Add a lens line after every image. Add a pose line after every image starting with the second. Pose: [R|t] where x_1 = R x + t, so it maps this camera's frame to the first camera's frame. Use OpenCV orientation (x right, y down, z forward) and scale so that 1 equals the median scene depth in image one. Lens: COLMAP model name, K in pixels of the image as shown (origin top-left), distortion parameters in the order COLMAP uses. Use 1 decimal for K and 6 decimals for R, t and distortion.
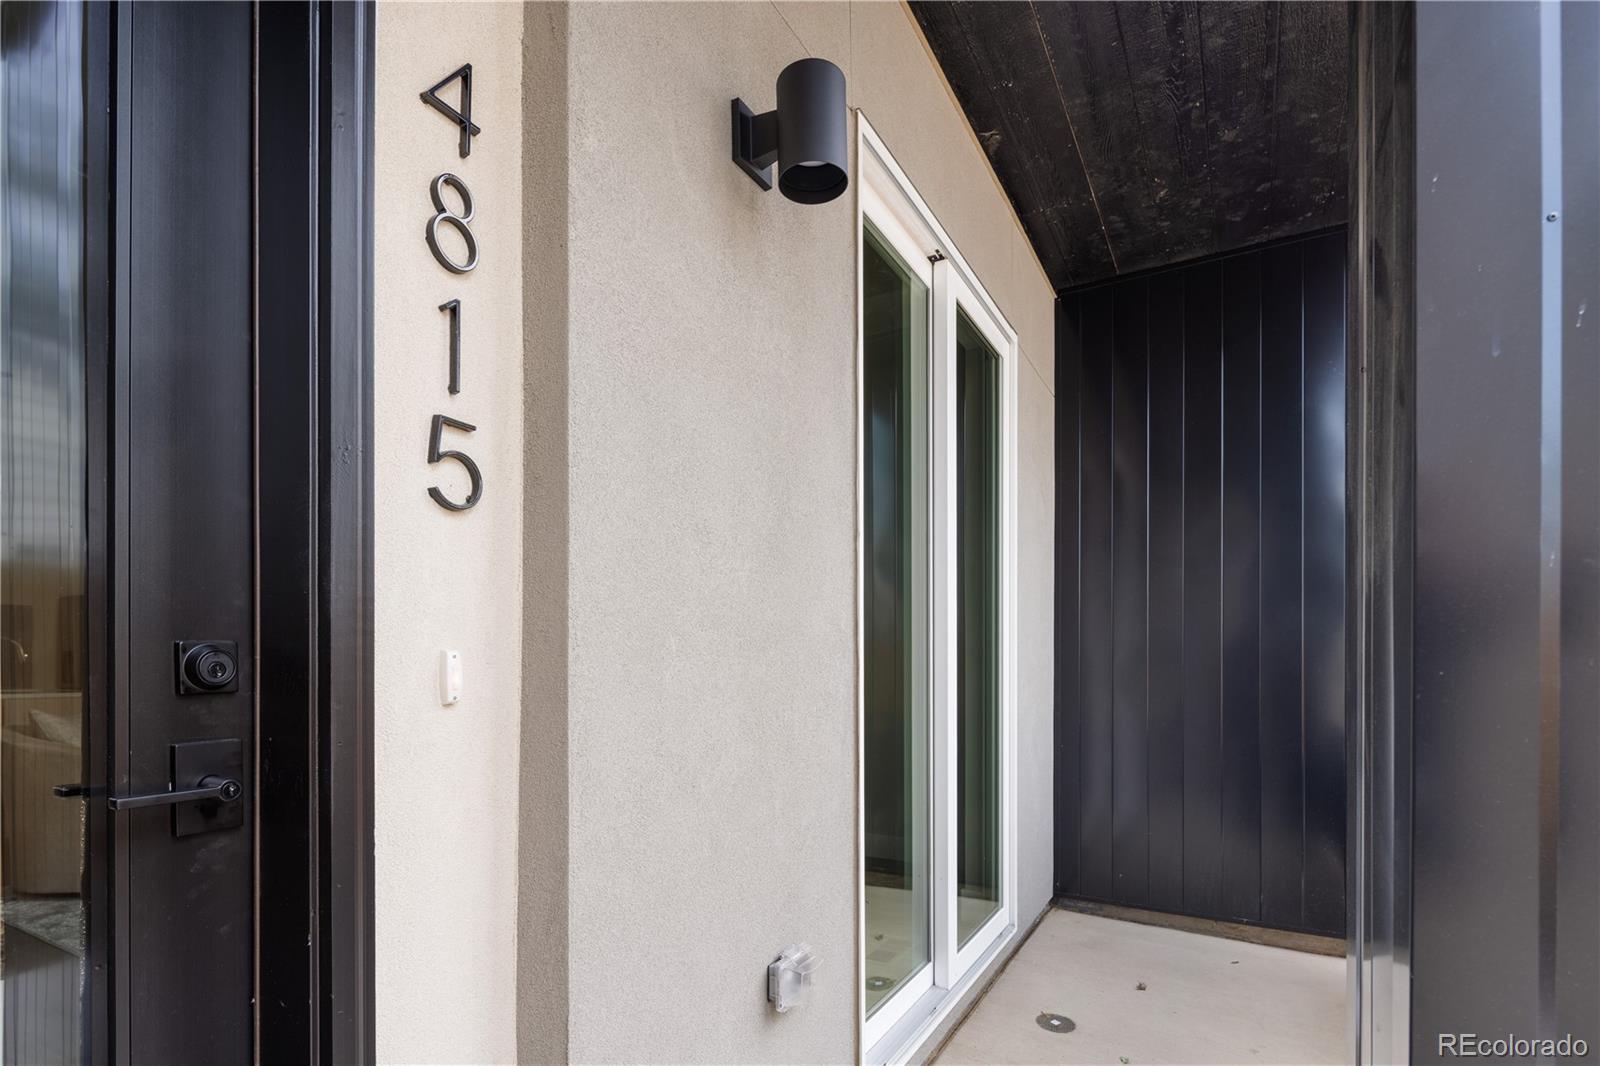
lens RADIAL K [[802.0, 0, 805.0], [0, 802.0, 608.6], [0, 0, 1]] dist [-0.002800, -0.001162]
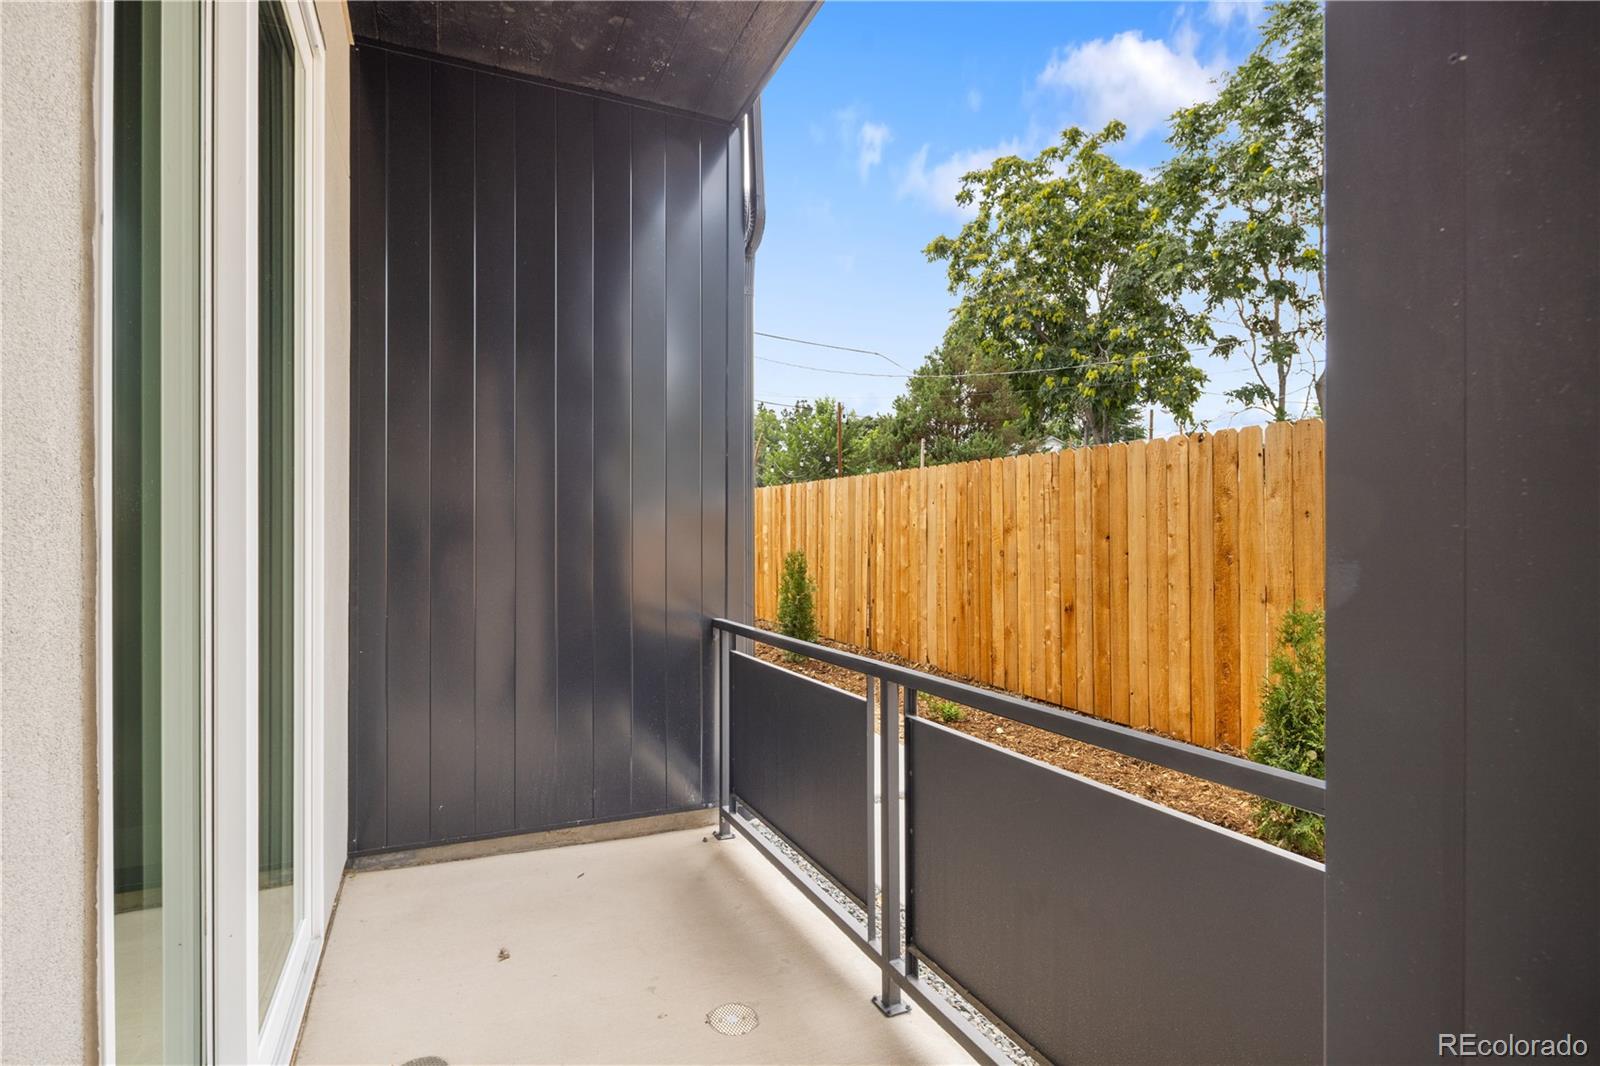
lens RADIAL K [[794.5, 0, 800.0], [0, 794.5, 533.0], [0, 0, 1]] dist [-0.001012, -0.000392]
pose [[0.606361, 0.005352, 0.795171, -0.033661], [-0.051974, 0.998106, 0.032915, 0.031813], [-0.793489, -0.061287, 0.605491, 0.484508]]
